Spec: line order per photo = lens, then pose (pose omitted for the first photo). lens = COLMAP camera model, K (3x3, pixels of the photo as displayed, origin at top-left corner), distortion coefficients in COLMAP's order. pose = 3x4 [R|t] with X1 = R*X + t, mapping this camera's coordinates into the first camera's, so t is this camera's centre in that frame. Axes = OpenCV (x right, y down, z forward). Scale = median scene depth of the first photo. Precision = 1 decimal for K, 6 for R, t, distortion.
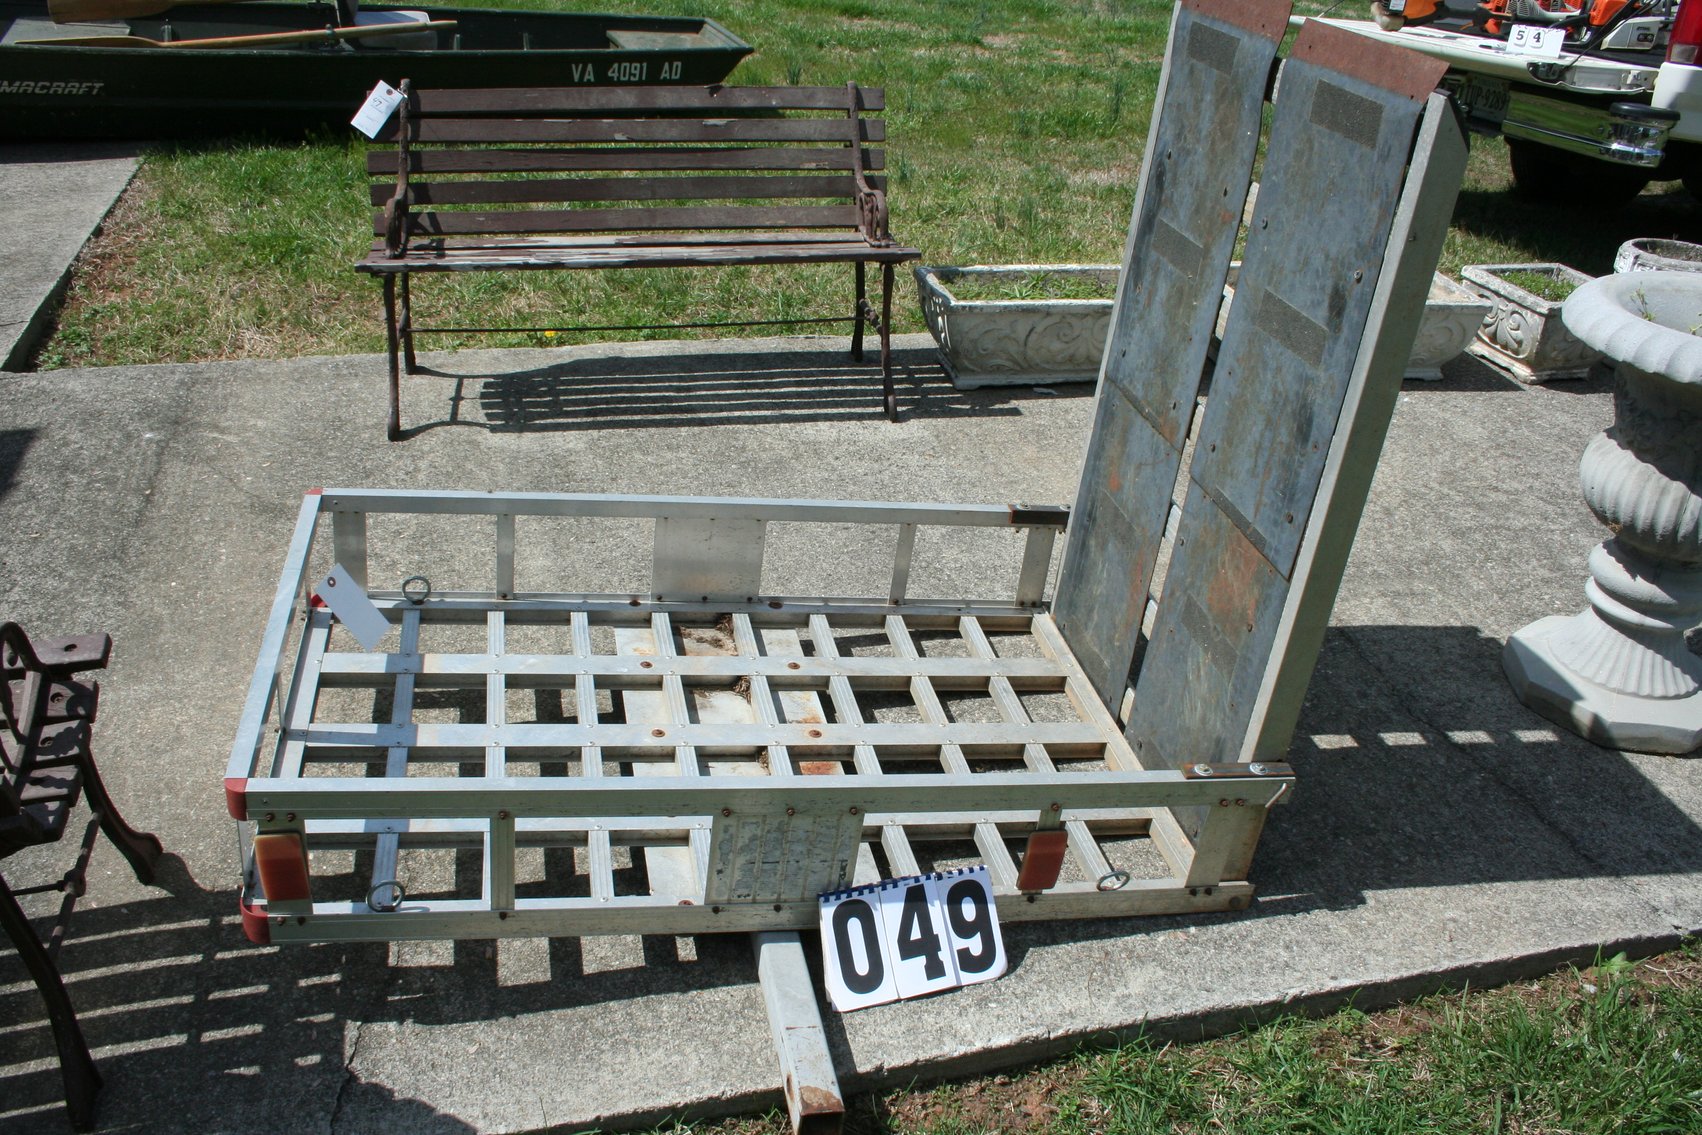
lens RADIAL K [[1419.9, 0, 845.4], [0, 1419.9, 604.7], [0, 0, 1]] dist [-0.160592, 0.136123]
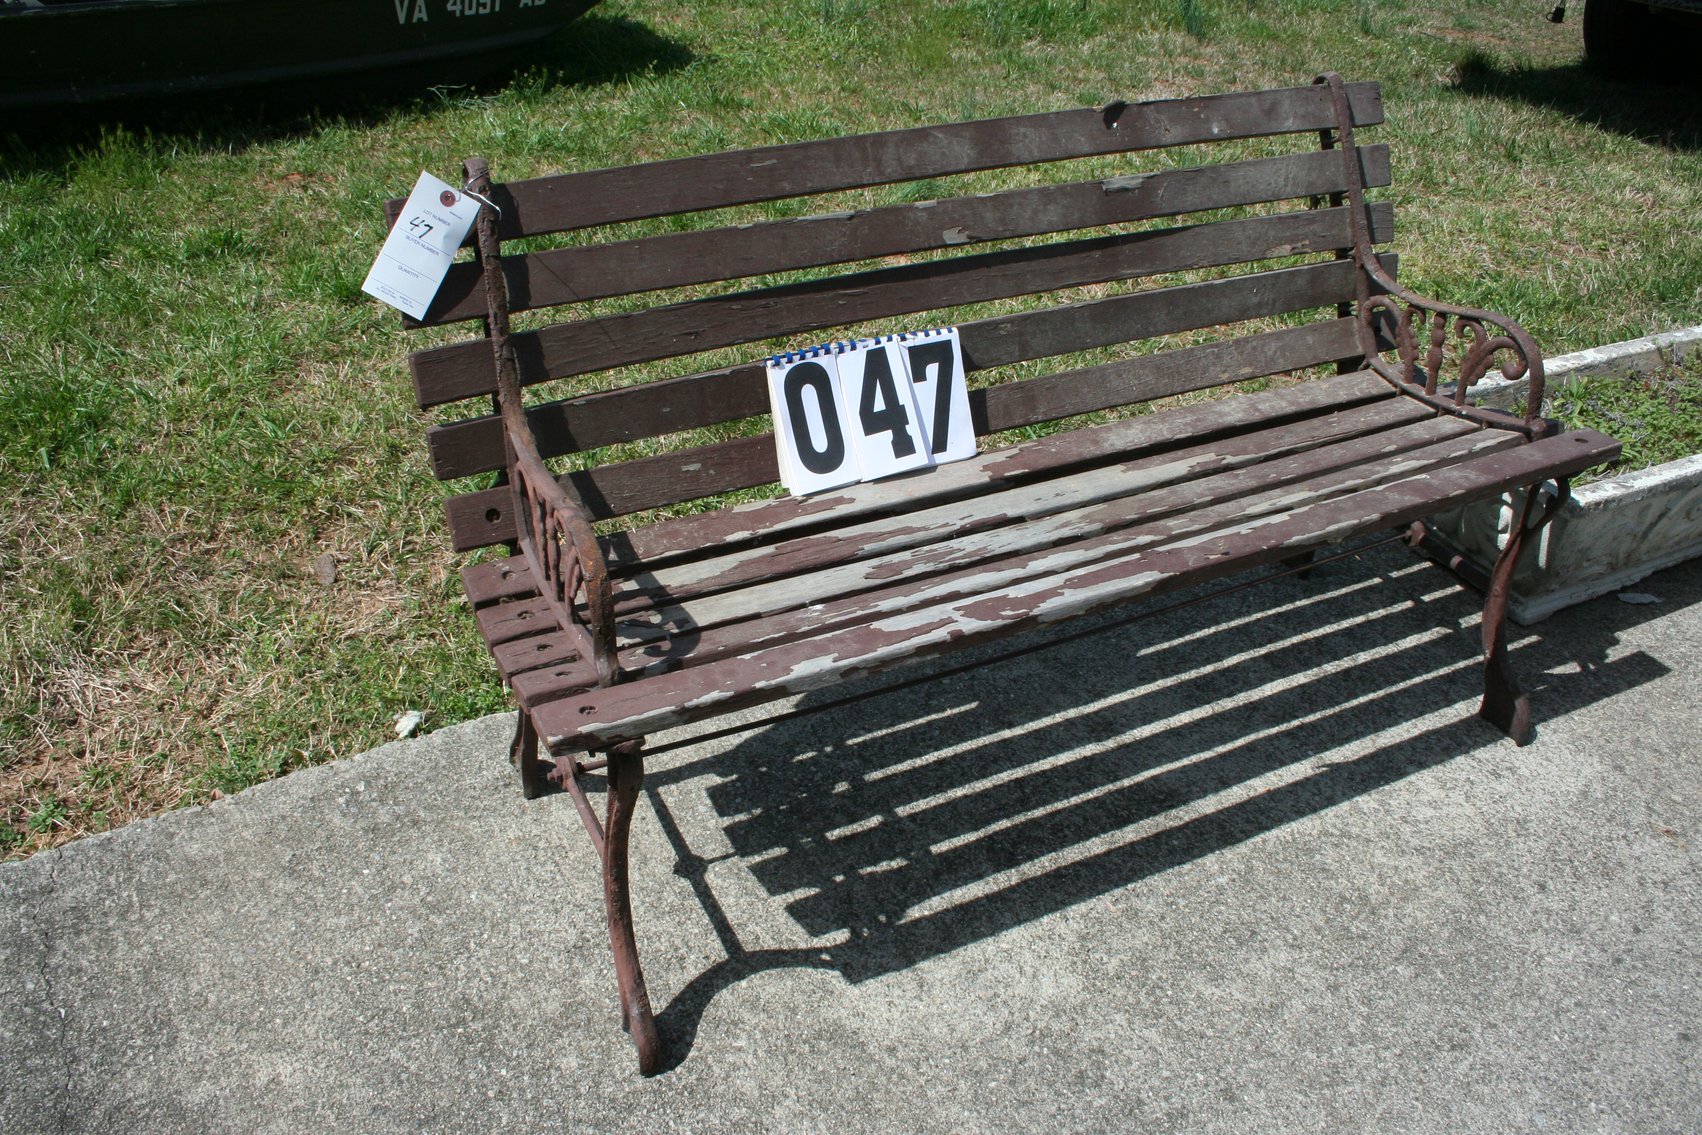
lens RADIAL K [[1419.9, 0, 845.4], [0, 1419.9, 604.7], [0, 0, 1]] dist [-0.160592, 0.136123]
pose [[0.965143, -0.163628, 0.204269, -0.310405], [0.143024, 0.983368, 0.111946, -0.275960], [-0.219189, -0.078828, 0.972493, 0.556184]]
